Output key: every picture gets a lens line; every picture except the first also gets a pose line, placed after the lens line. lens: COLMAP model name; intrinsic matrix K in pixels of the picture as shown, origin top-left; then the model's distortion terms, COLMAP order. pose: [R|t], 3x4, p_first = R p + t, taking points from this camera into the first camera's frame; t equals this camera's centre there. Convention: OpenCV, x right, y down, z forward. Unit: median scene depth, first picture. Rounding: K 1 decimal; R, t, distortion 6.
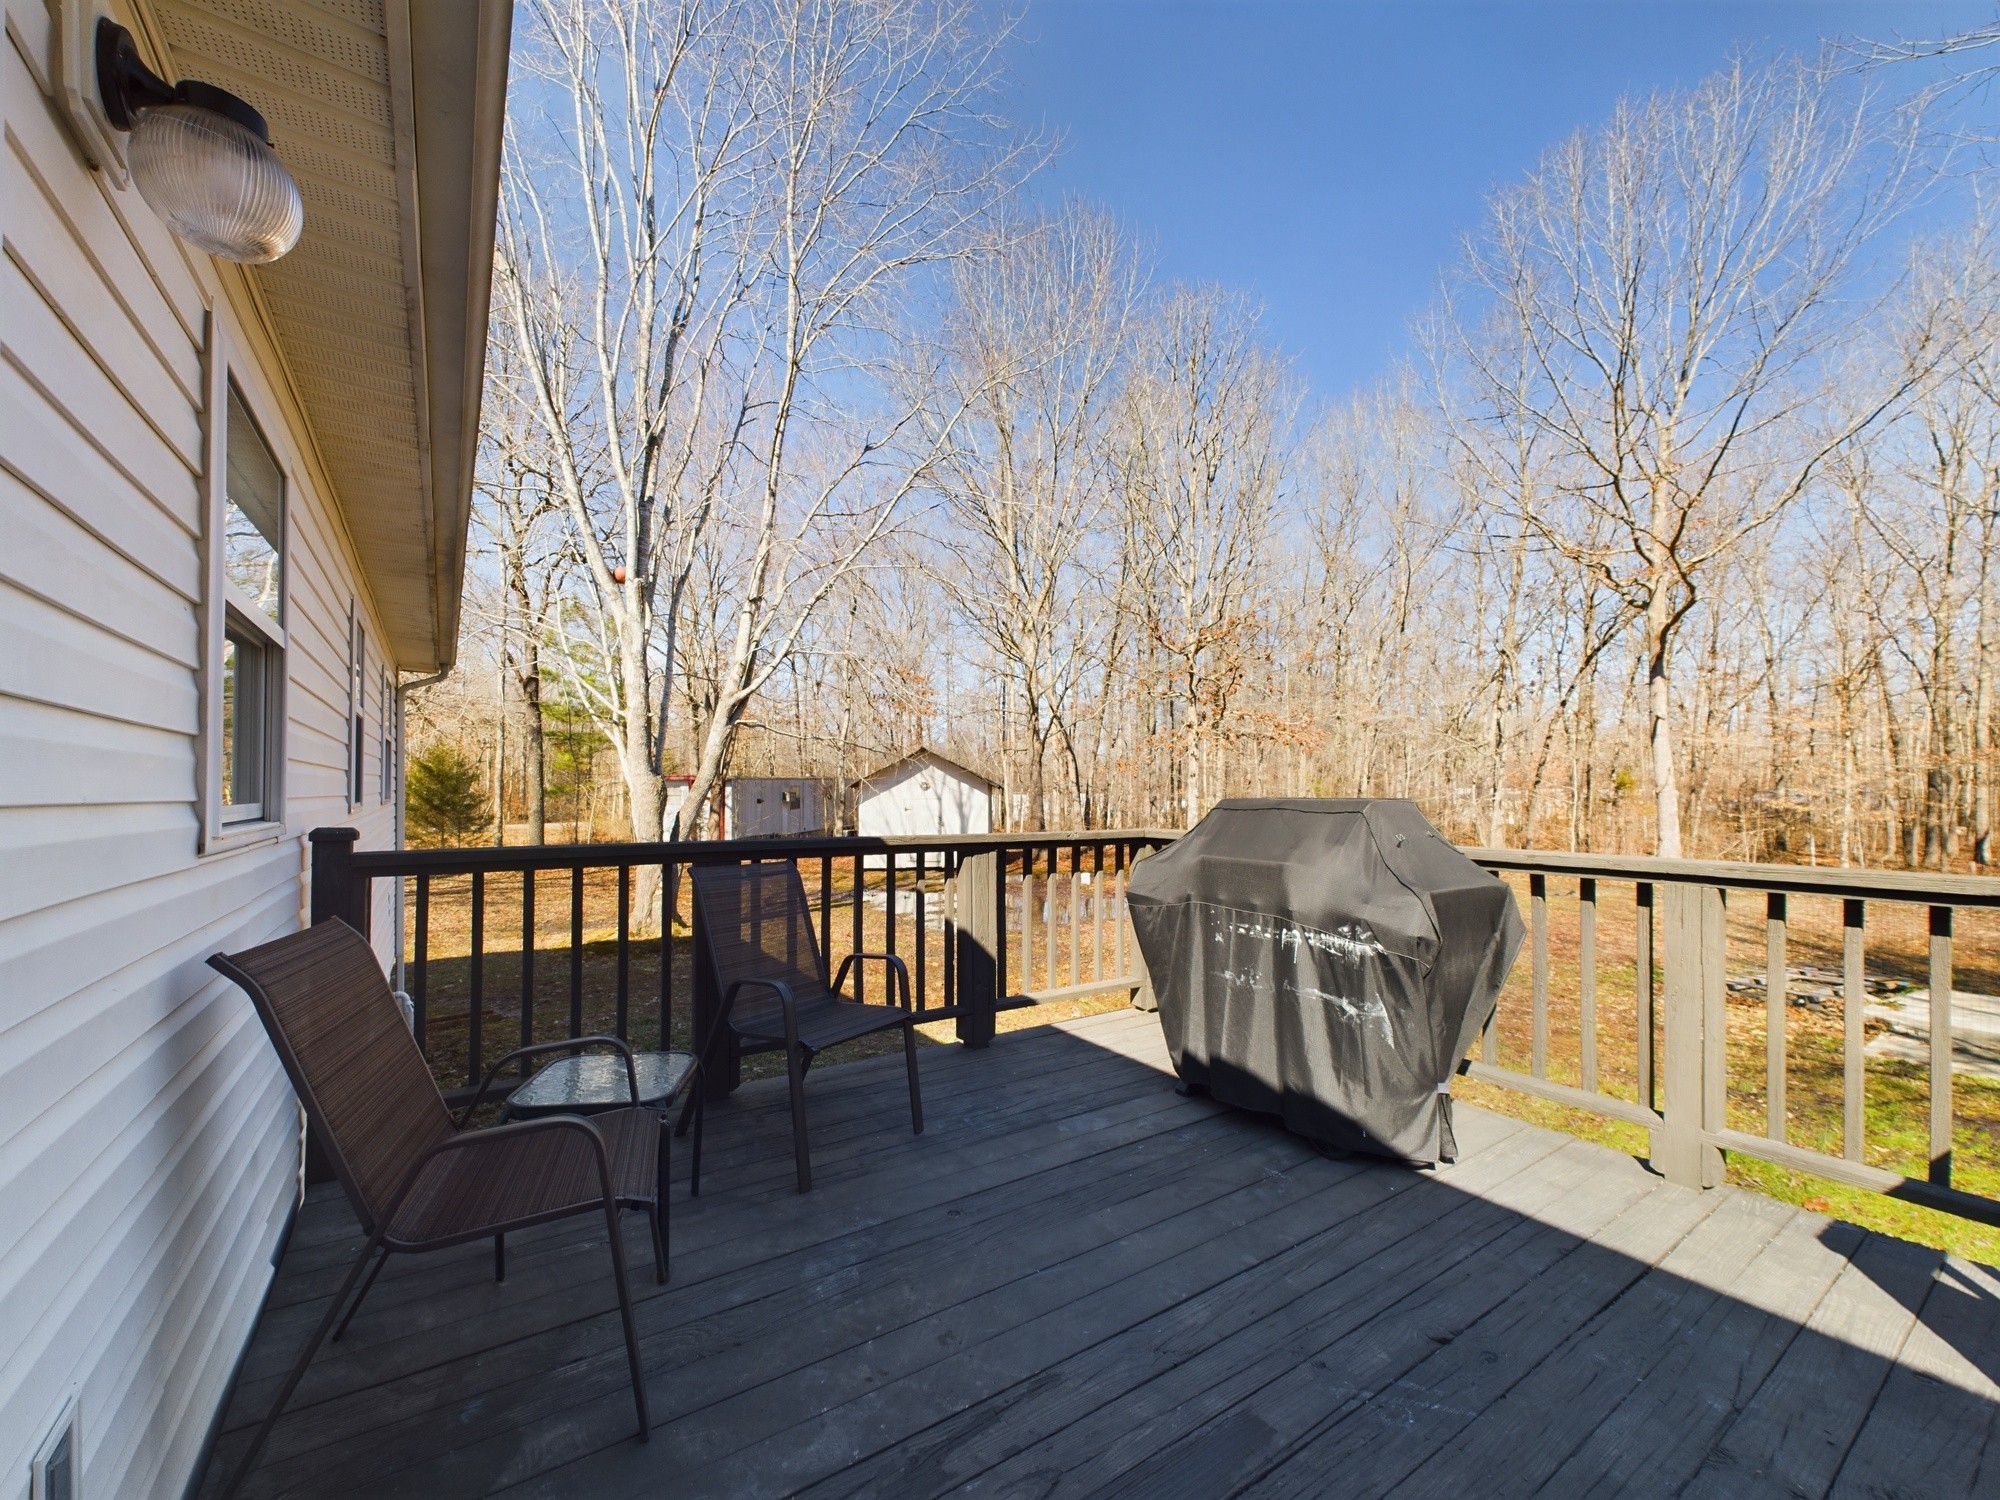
lens RADIAL K [[806.1, 0, 993.1], [0, 806.1, 796.1], [0, 0, 1]] dist [0.001677, 0.000086]
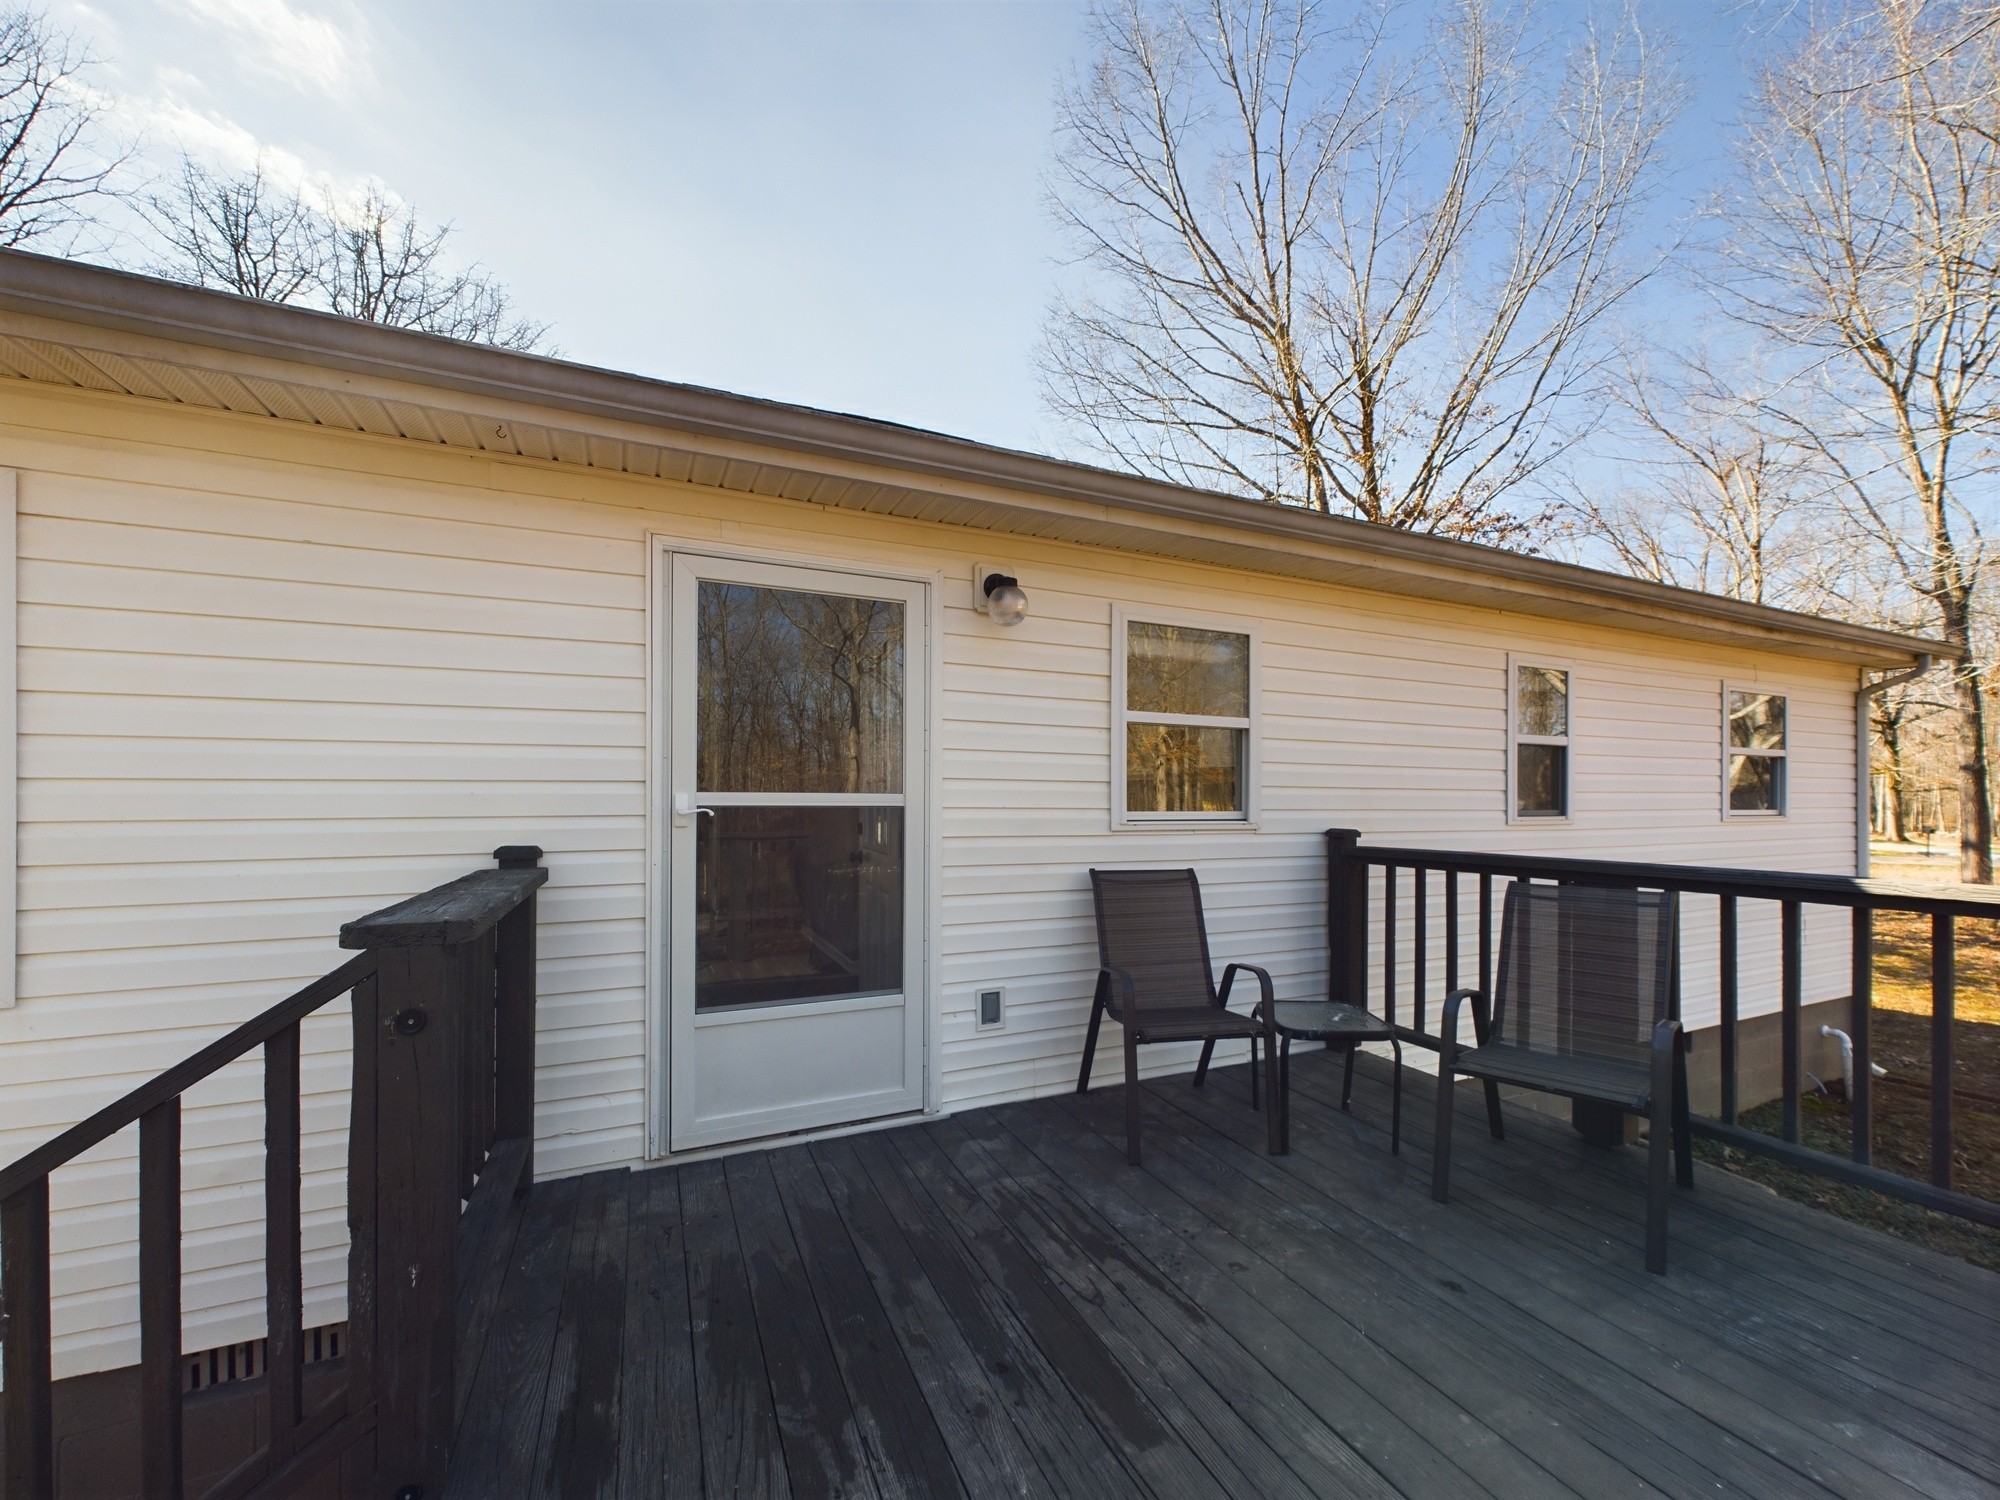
lens RADIAL K [[806.1, 0, 993.1], [0, 806.1, 796.1], [0, 0, 1]] dist [0.001677, 0.000086]
pose [[-0.184038, -0.014067, -0.982818, 1.059160], [-0.009771, 0.999874, -0.012481, 0.003186], [0.982871, 0.007306, -0.184152, 0.776428]]
